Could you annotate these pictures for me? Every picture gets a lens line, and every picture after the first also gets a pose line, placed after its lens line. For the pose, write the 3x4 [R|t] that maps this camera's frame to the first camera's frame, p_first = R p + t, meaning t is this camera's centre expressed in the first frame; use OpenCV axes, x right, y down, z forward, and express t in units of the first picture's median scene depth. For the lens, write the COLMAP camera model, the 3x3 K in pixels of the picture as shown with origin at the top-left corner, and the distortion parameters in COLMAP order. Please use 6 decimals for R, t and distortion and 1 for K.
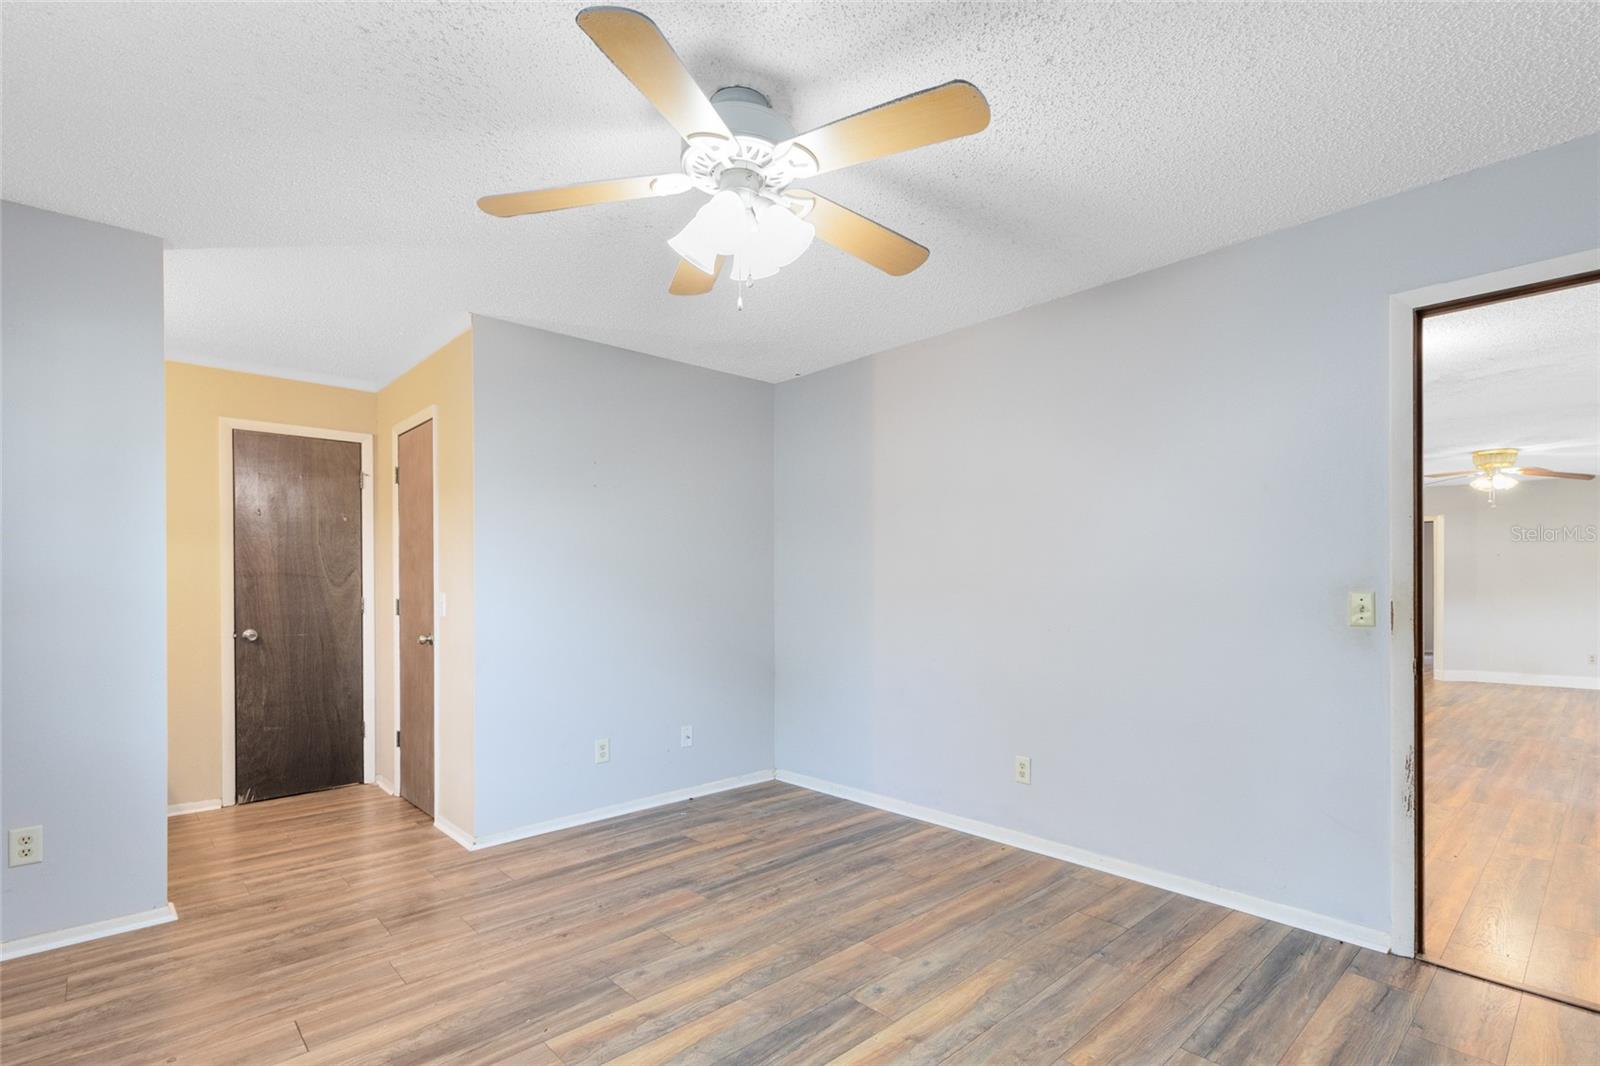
lens RADIAL K [[764.8, 0, 798.4], [0, 764.8, 580.4], [0, 0, 1]] dist [0.003213, 0.000820]
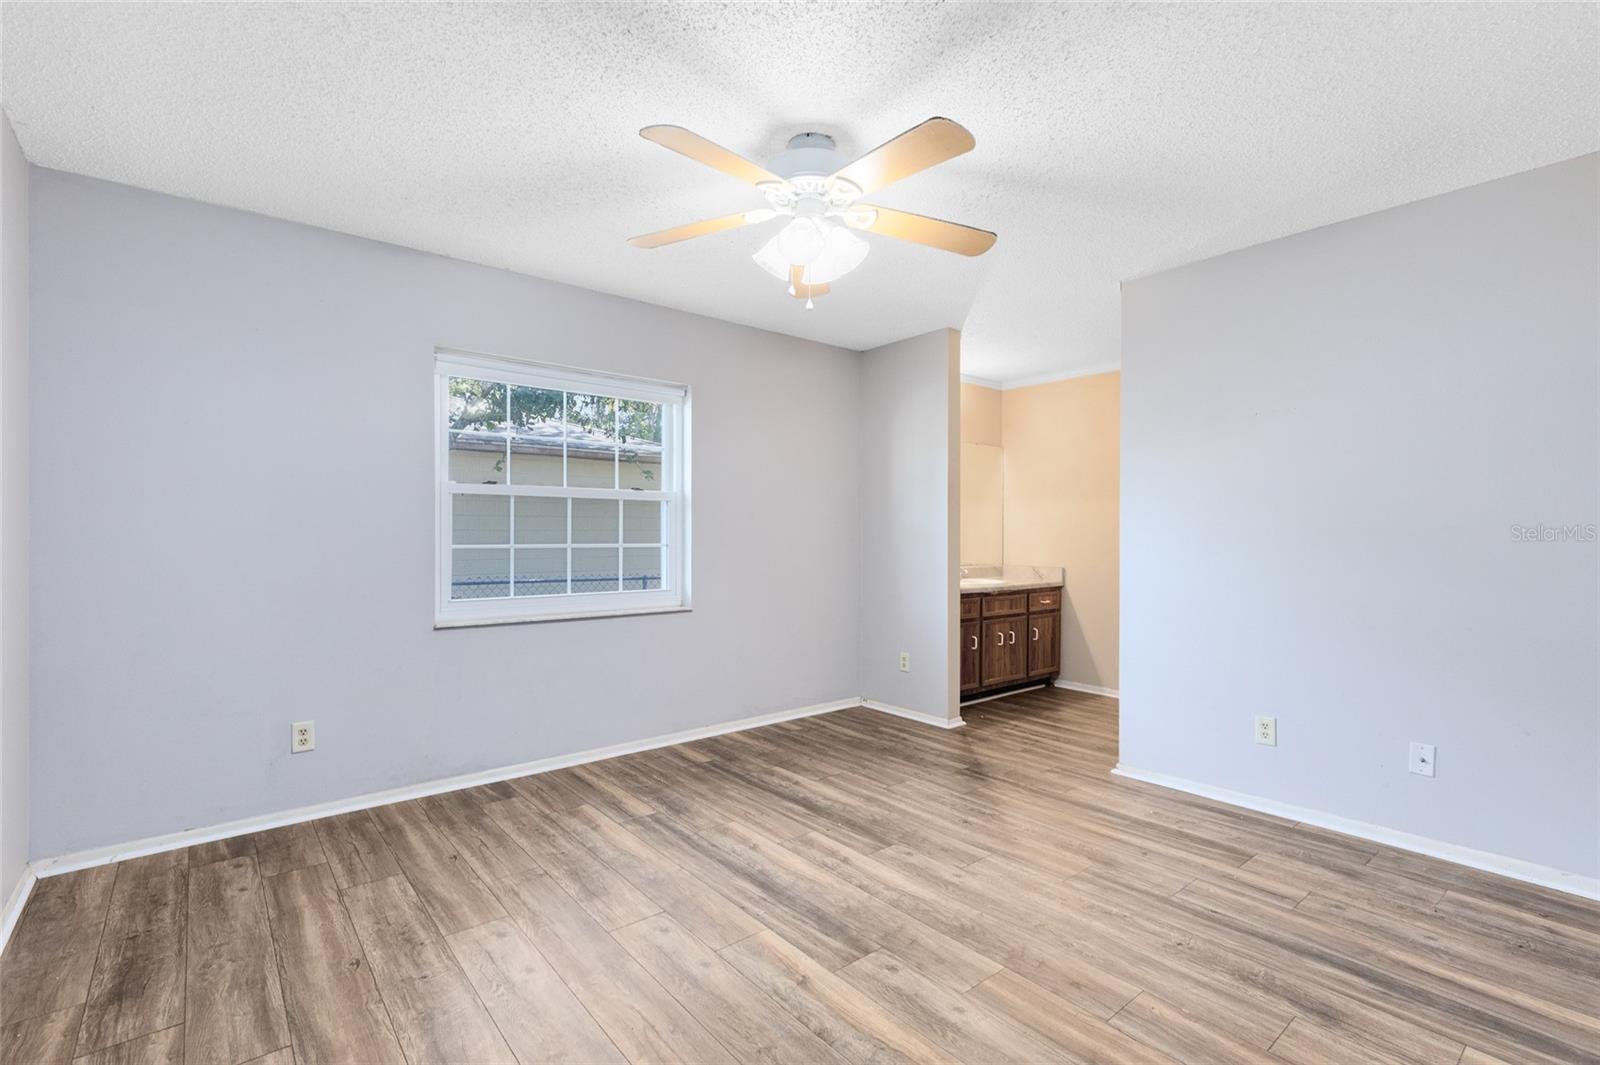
lens RADIAL K [[733.9, 0, 800.0], [0, 733.9, 532.5], [0, 0, 1]] dist [0.001109, 0.000162]
pose [[-0.061482, 0.002773, -0.998104, 0.708449], [0.000883, 0.999996, 0.002723, 0.006351], [0.998108, -0.000714, -0.061485, 0.674831]]
